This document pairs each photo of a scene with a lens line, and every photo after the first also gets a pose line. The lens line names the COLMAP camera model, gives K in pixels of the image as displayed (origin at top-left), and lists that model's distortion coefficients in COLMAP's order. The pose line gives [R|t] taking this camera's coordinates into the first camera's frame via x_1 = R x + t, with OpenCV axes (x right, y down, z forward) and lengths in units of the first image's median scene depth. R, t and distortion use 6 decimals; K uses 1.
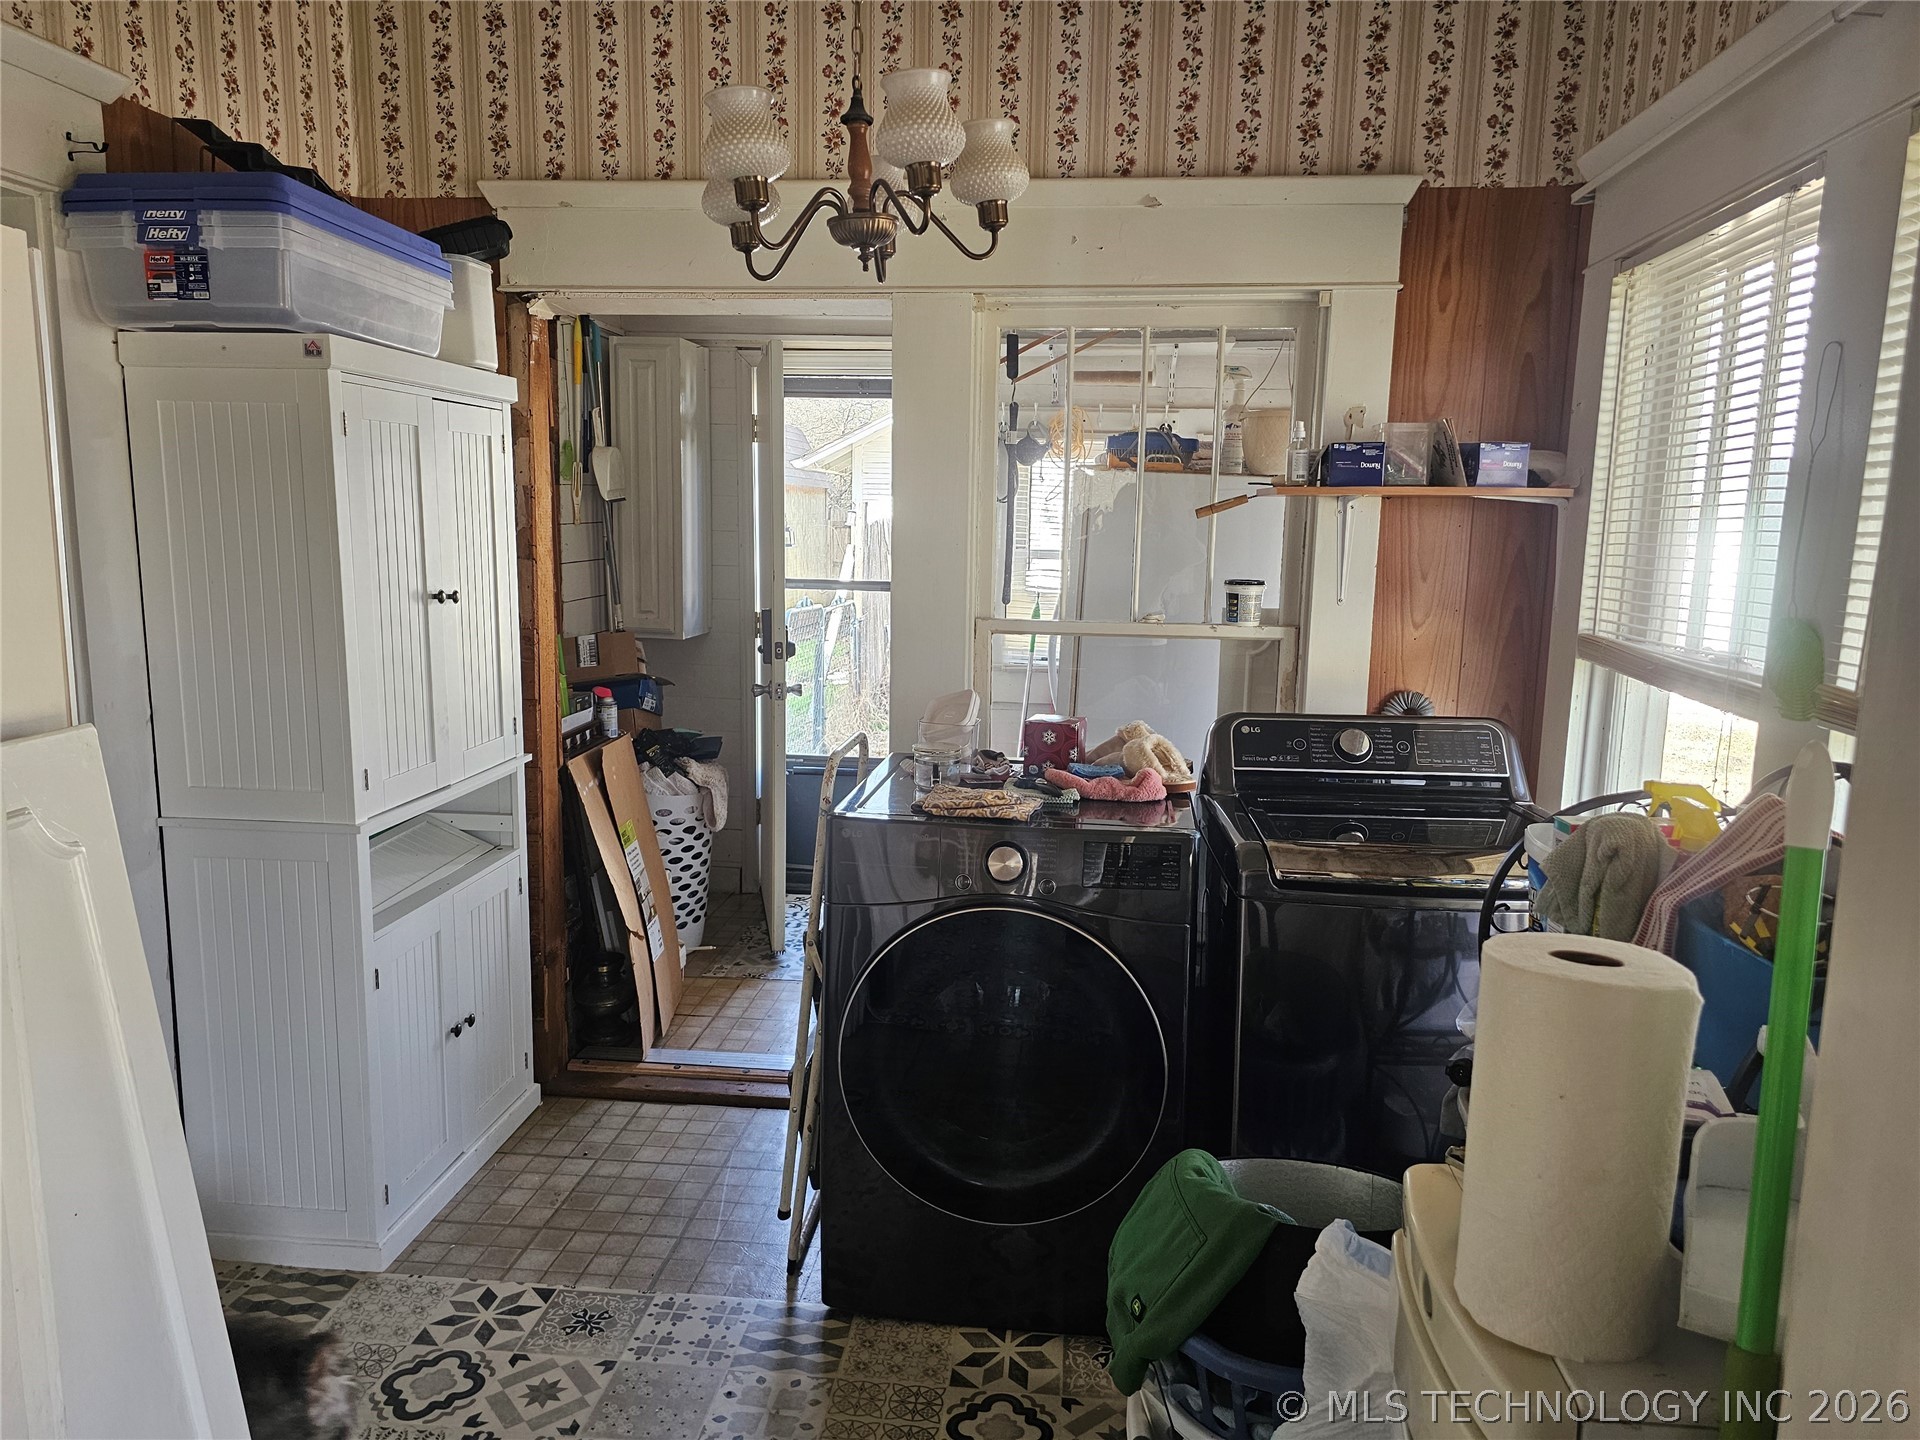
lens RADIAL K [[1285.5, 0, 960.4], [0, 1285.5, 727.9], [0, 0, 1]] dist [0.004490, 0.001606]
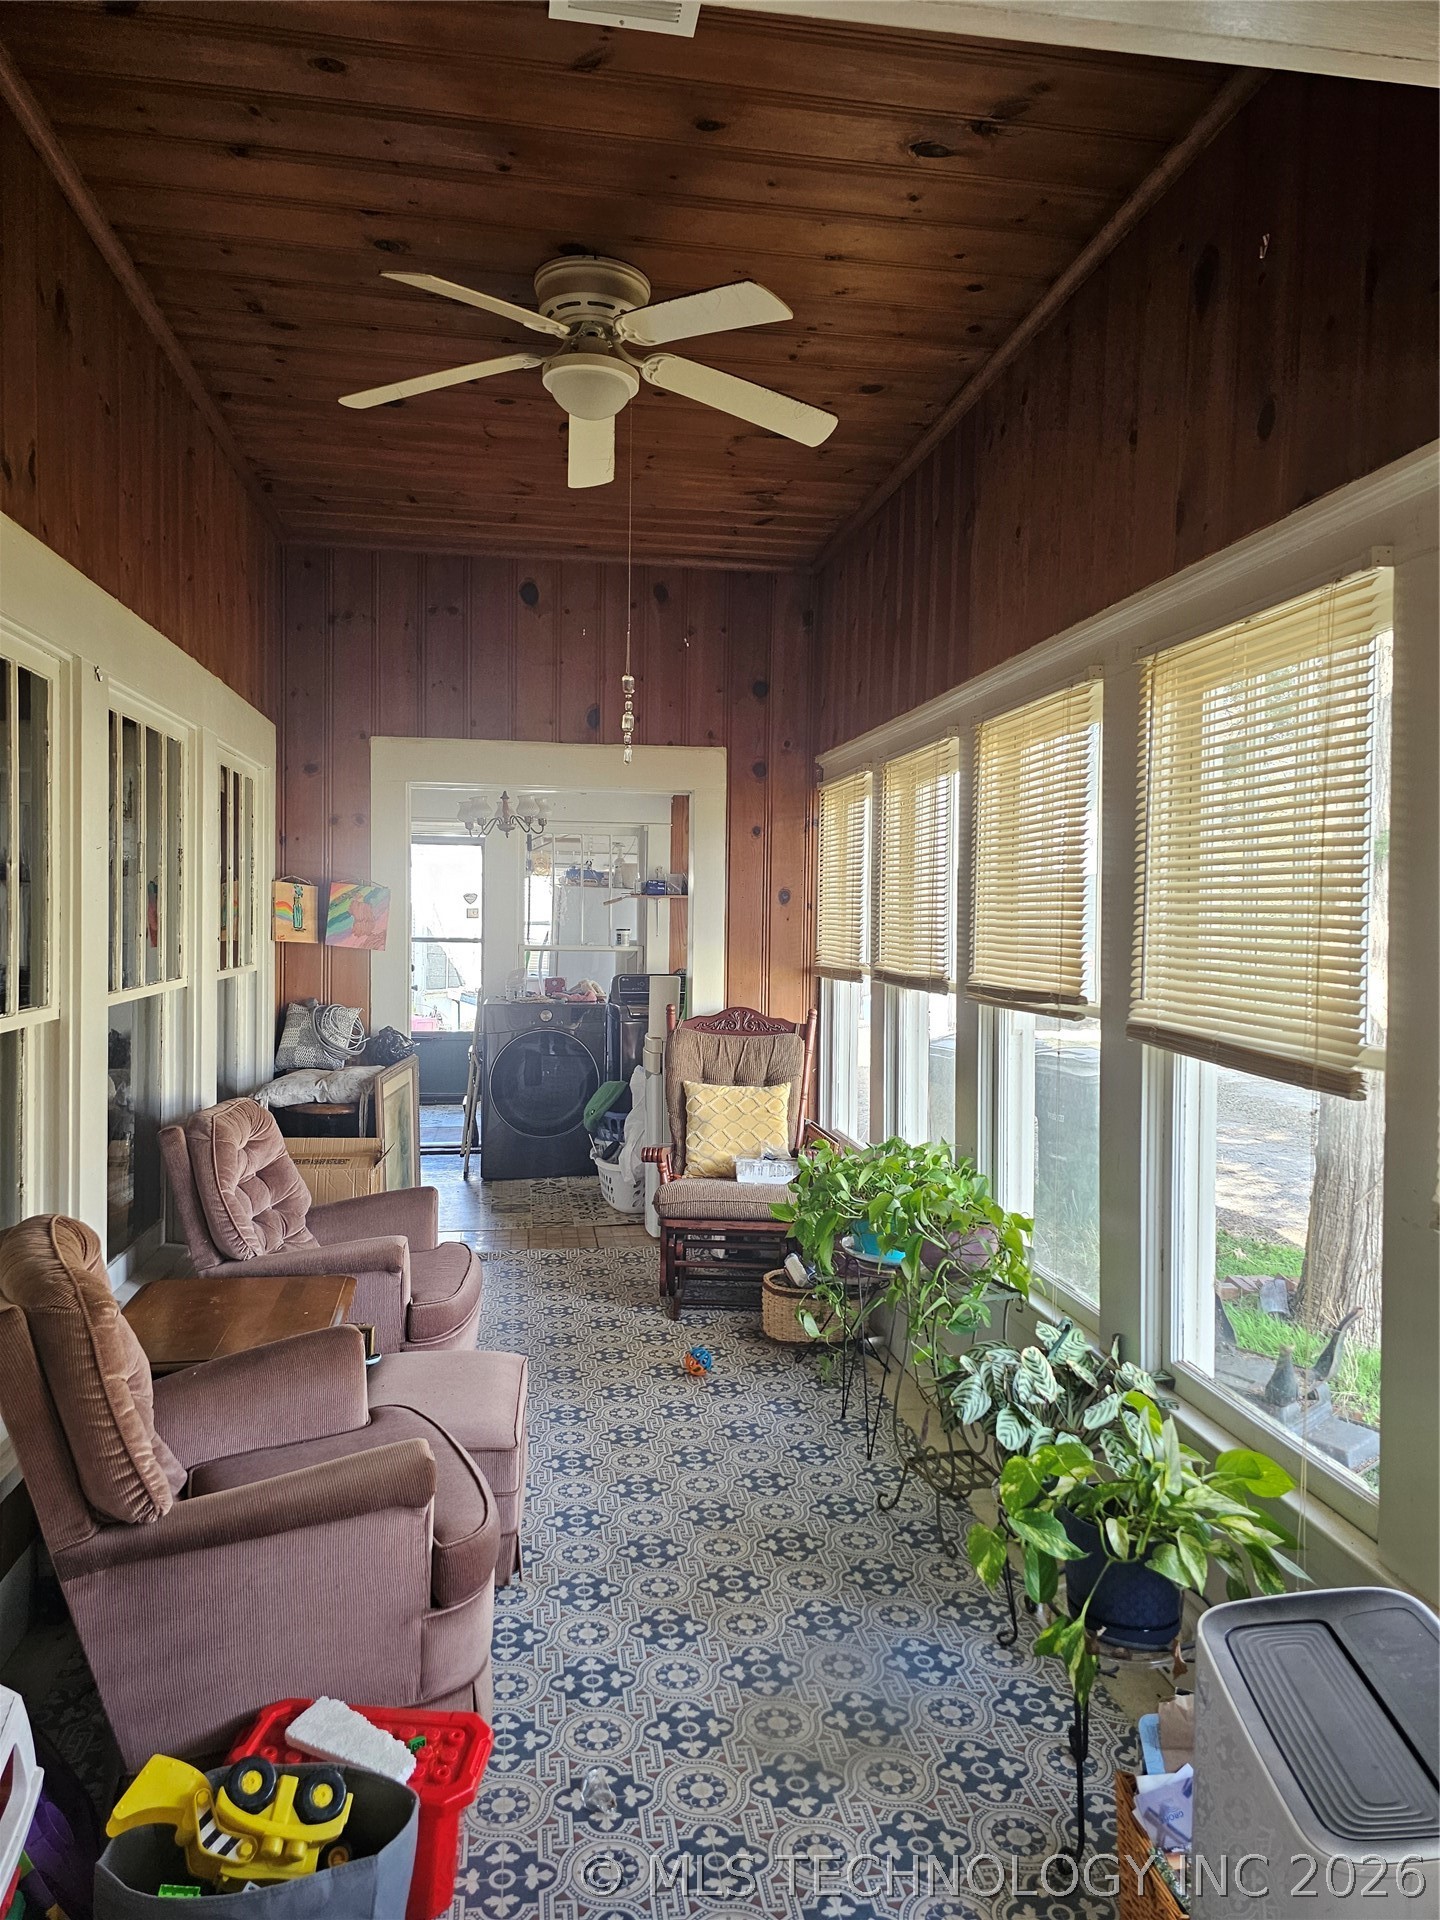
lens RADIAL K [[1285.5, 0, 719.6], [0, 1285.5, 954.4], [0, 0, 1]] dist [0.004490, 0.001606]
pose [[0.964952, -0.013784, 0.262063, -0.285336], [0.042367, 0.993702, -0.103737, 0.224421], [-0.258983, 0.111204, 0.959459, -1.607297]]
